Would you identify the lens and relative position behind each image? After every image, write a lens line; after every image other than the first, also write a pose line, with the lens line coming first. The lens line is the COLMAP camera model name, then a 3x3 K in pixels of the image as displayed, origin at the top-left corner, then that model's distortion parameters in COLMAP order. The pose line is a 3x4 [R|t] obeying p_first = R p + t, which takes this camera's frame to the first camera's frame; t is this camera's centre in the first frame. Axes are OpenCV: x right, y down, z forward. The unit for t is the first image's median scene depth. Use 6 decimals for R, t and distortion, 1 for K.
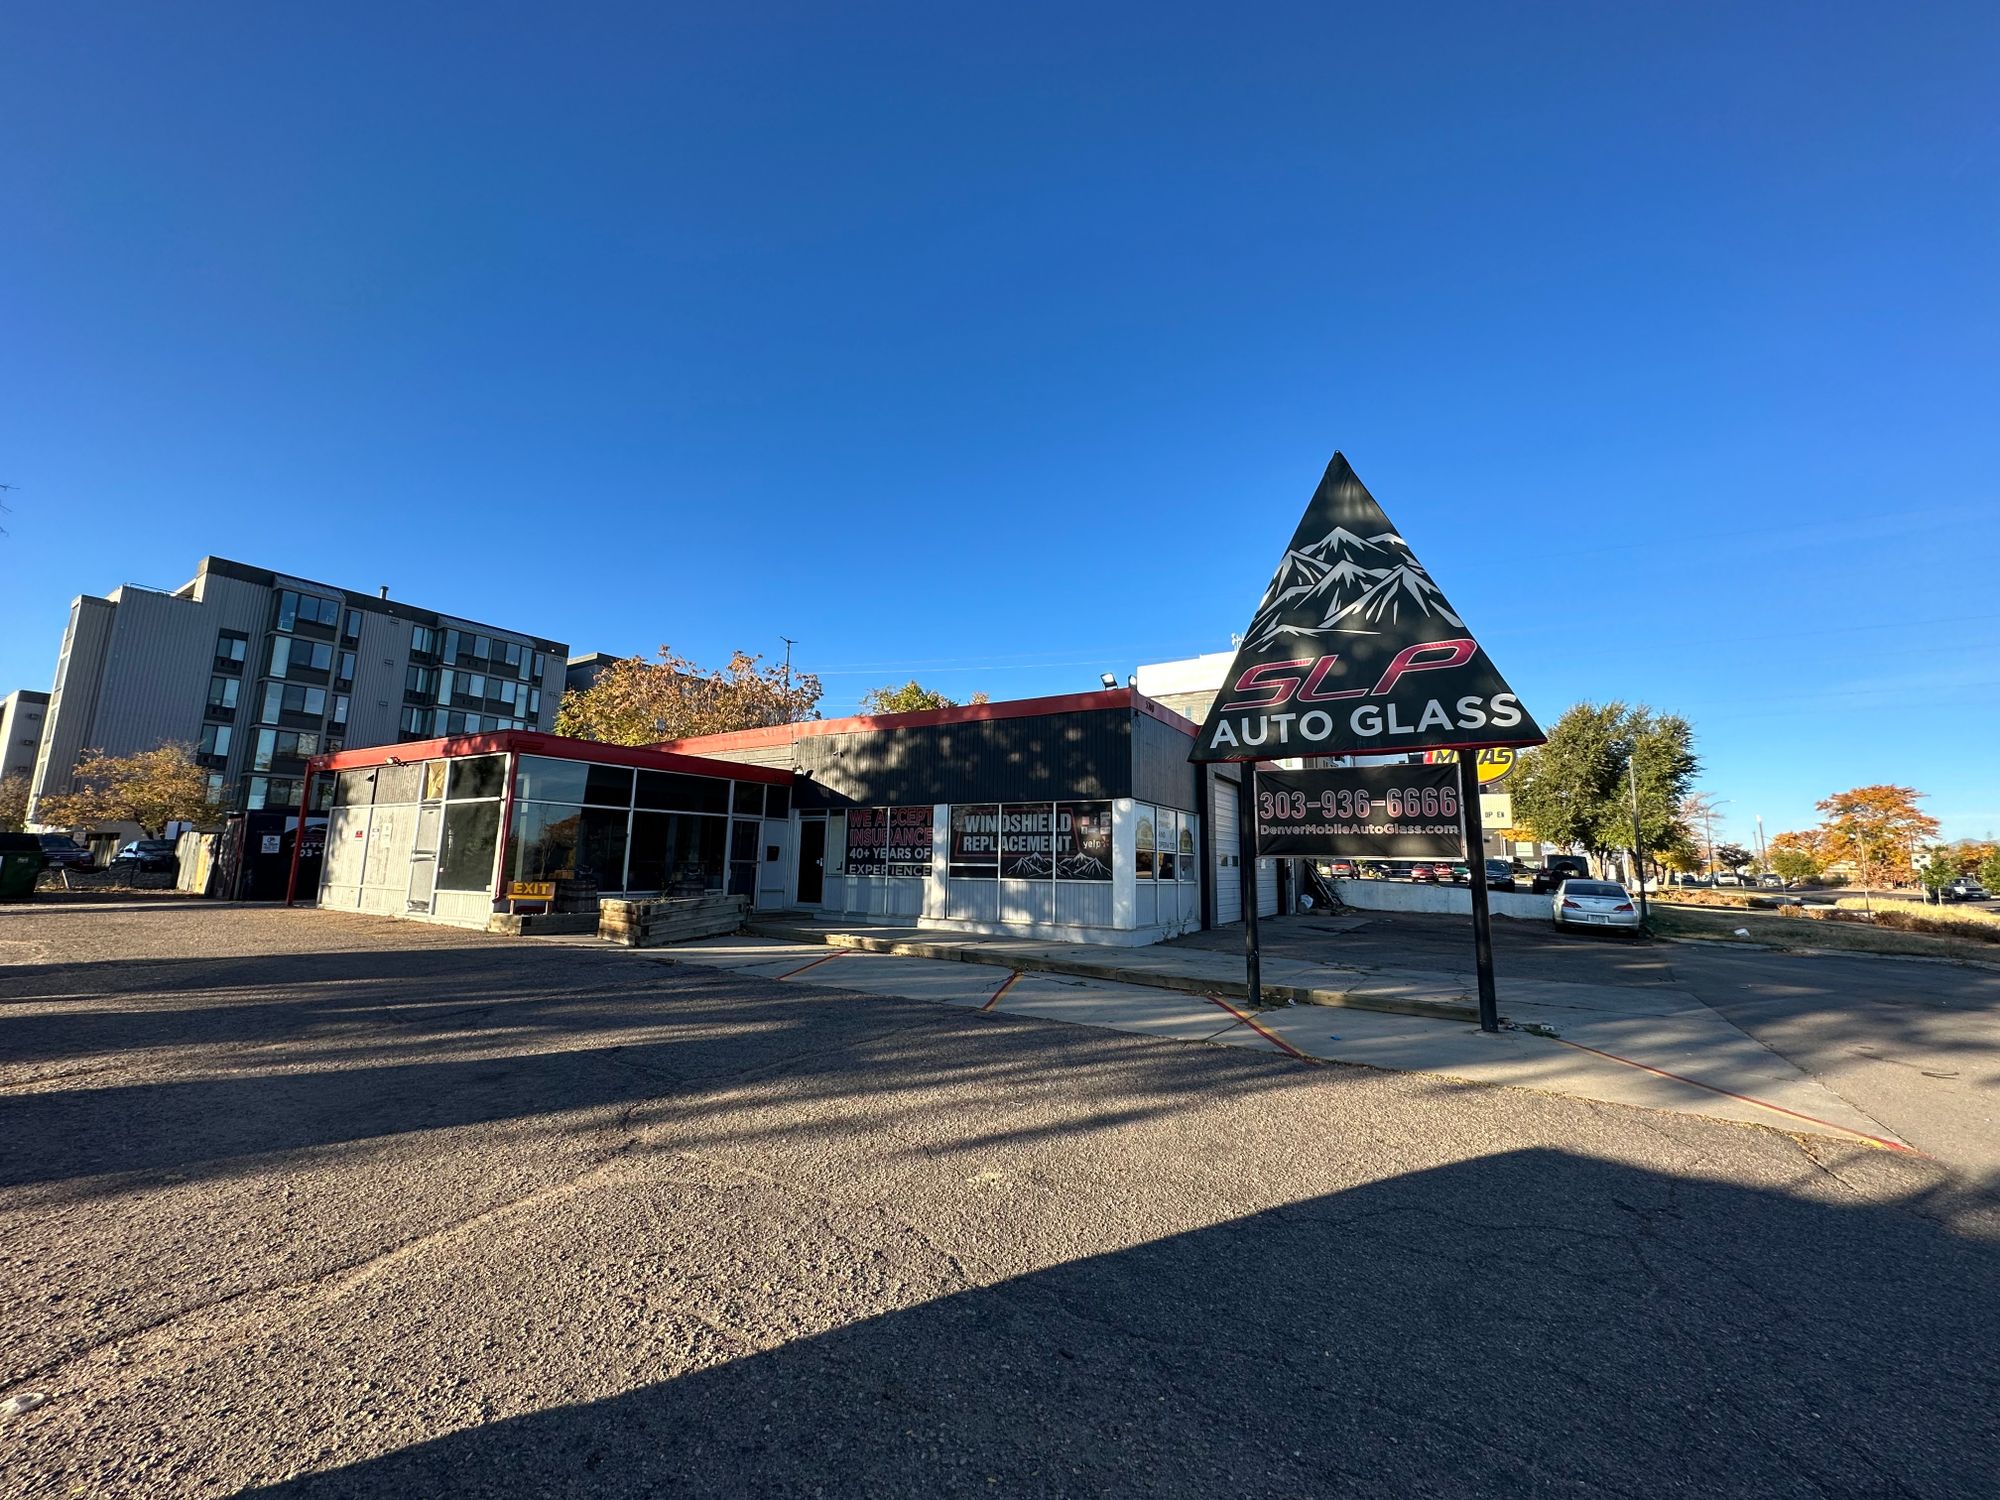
lens RADIAL K [[801.4, 0, 997.0], [0, 801.4, 748.1], [0, 0, 1]] dist [0.000055, 0.002467]
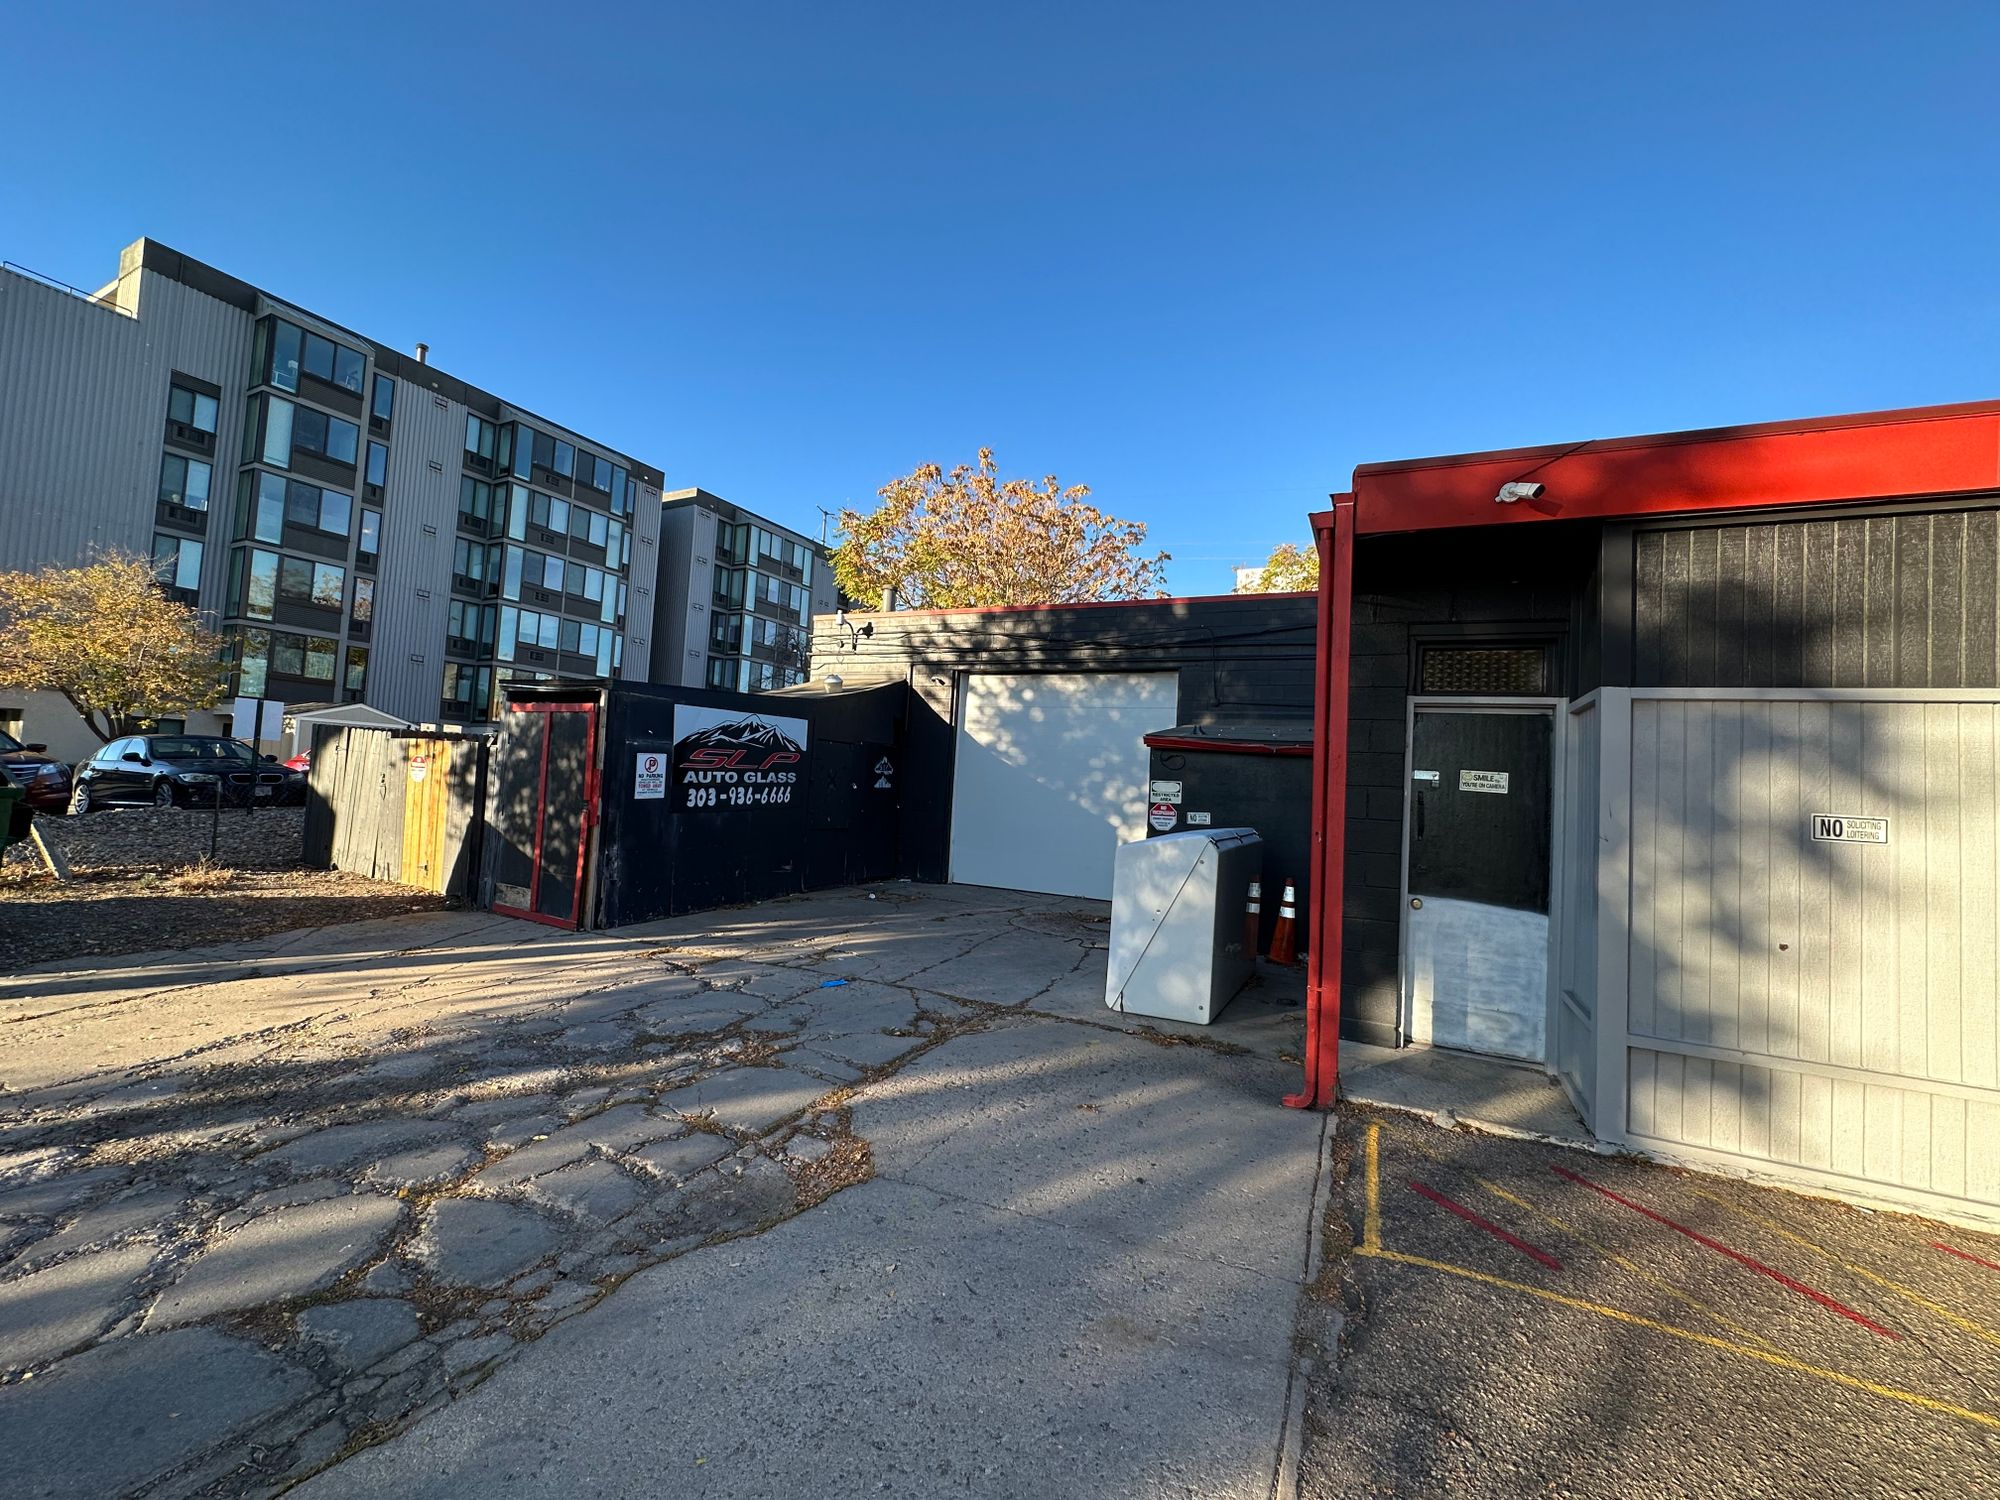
lens RADIAL K [[801.4, 0, 994.1], [0, 801.4, 733.3], [0, 0, 1]] dist [0.000055, 0.002467]
pose [[0.993032, 0.041067, 0.110454, -0.980123], [-0.051159, 0.994613, 0.090150, 0.071200], [-0.106157, -0.095172, 0.989784, 0.759558]]
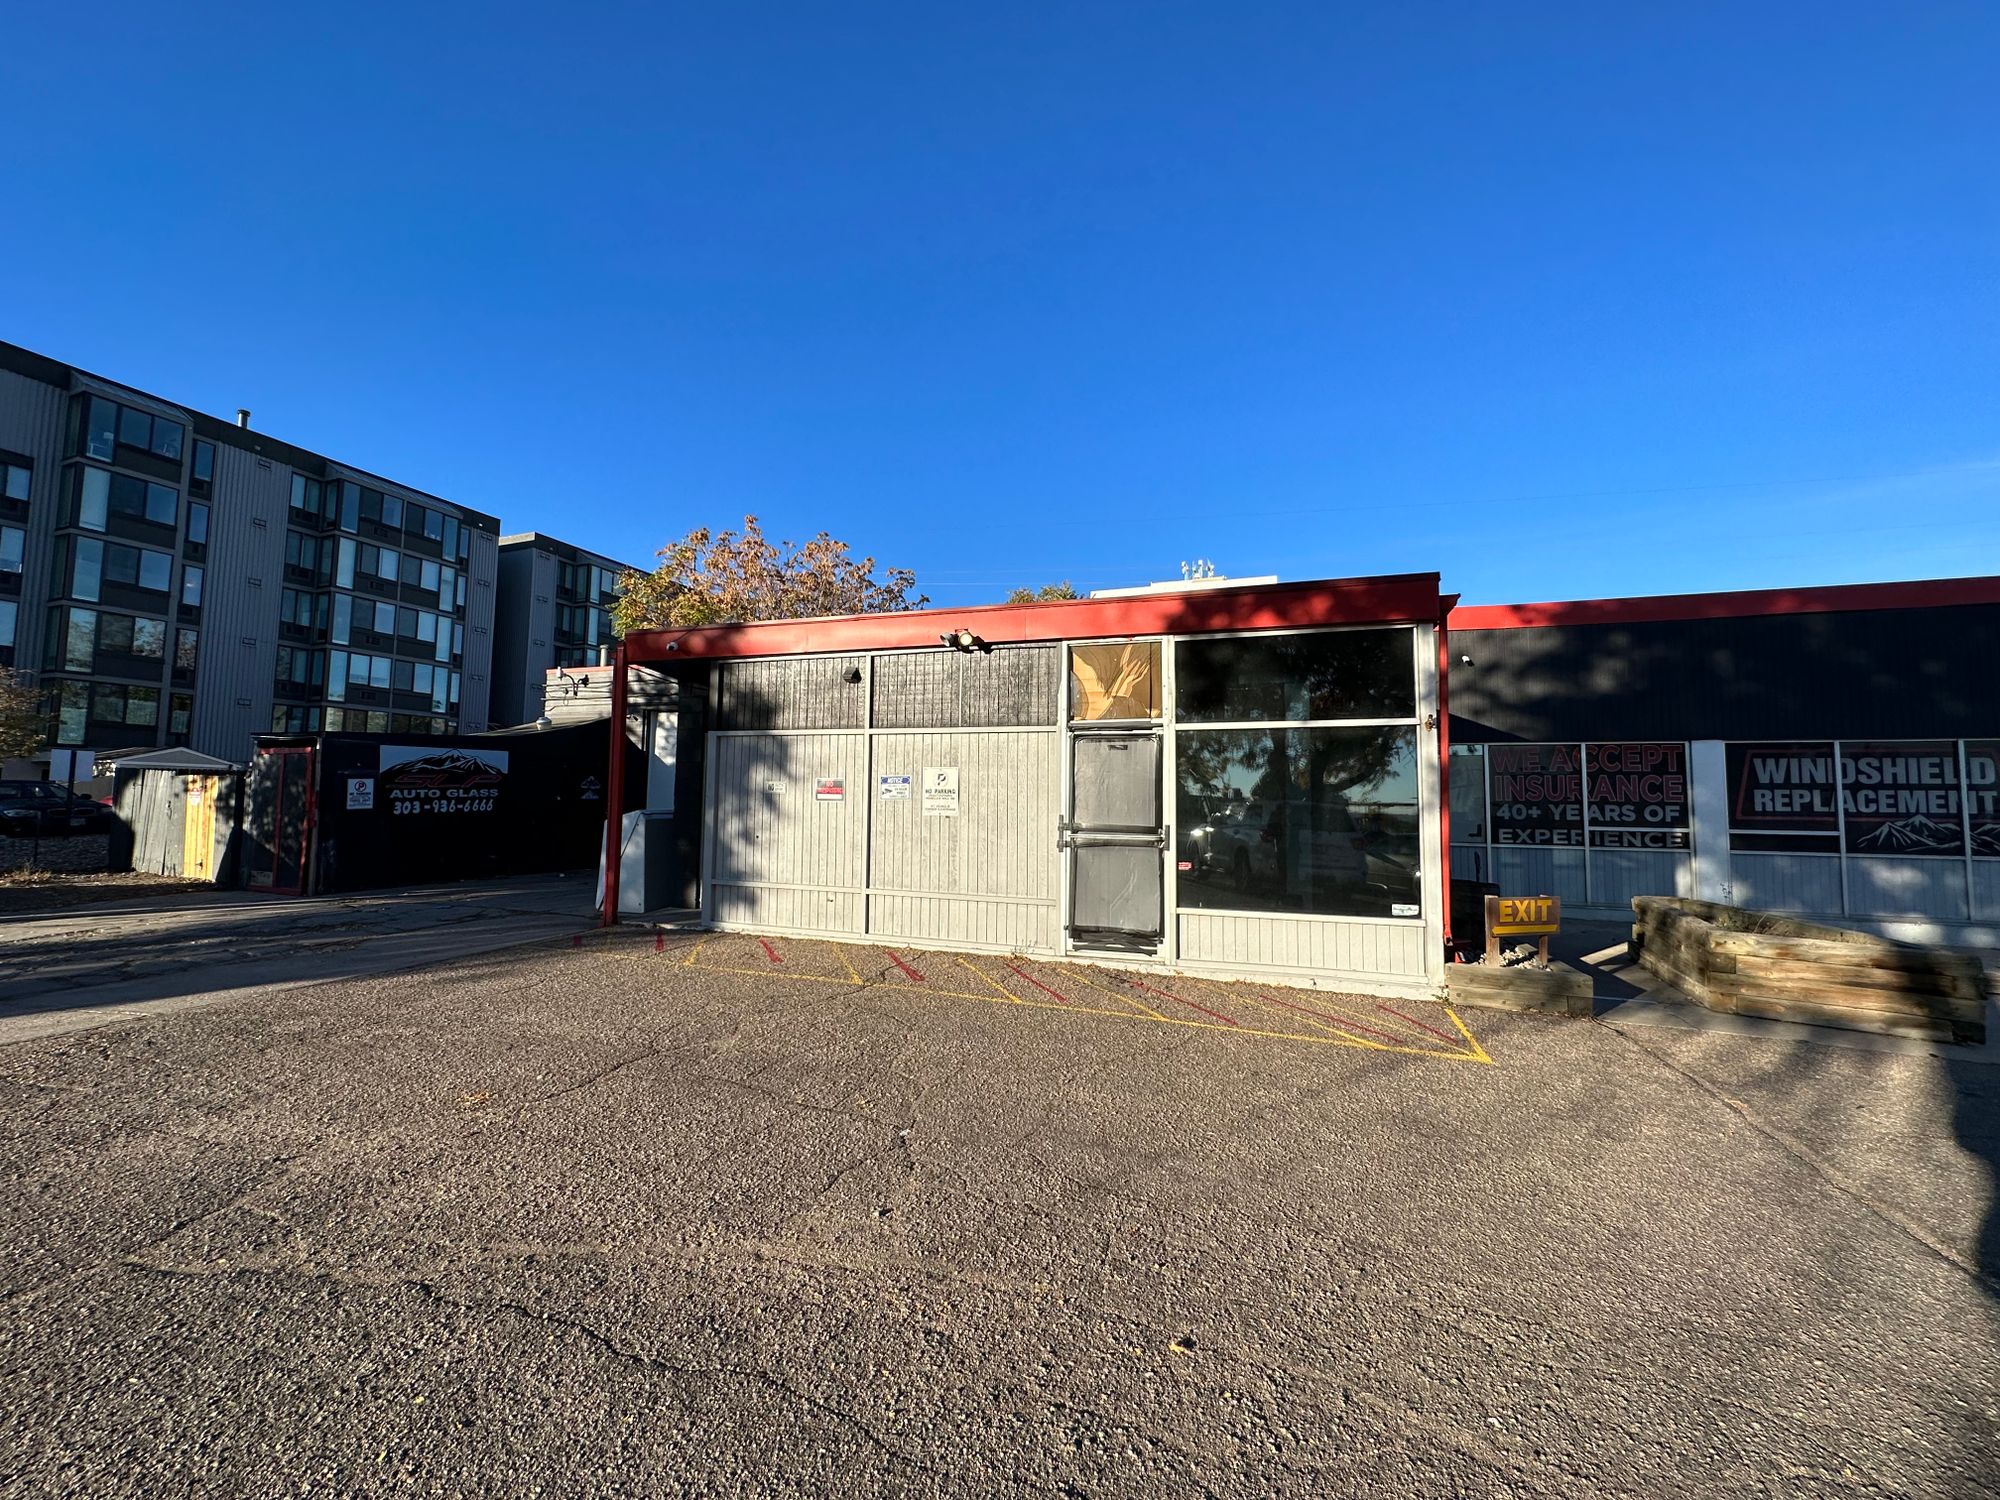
lens RADIAL K [[801.4, 0, 995.2], [0, 801.4, 736.2], [0, 0, 1]] dist [0.000055, 0.002467]
pose [[0.977166, 0.010746, 0.212203, -0.729466], [-0.026678, 0.997022, 0.072358, 0.030837], [-0.210794, -0.076367, 0.974543, 0.437177]]
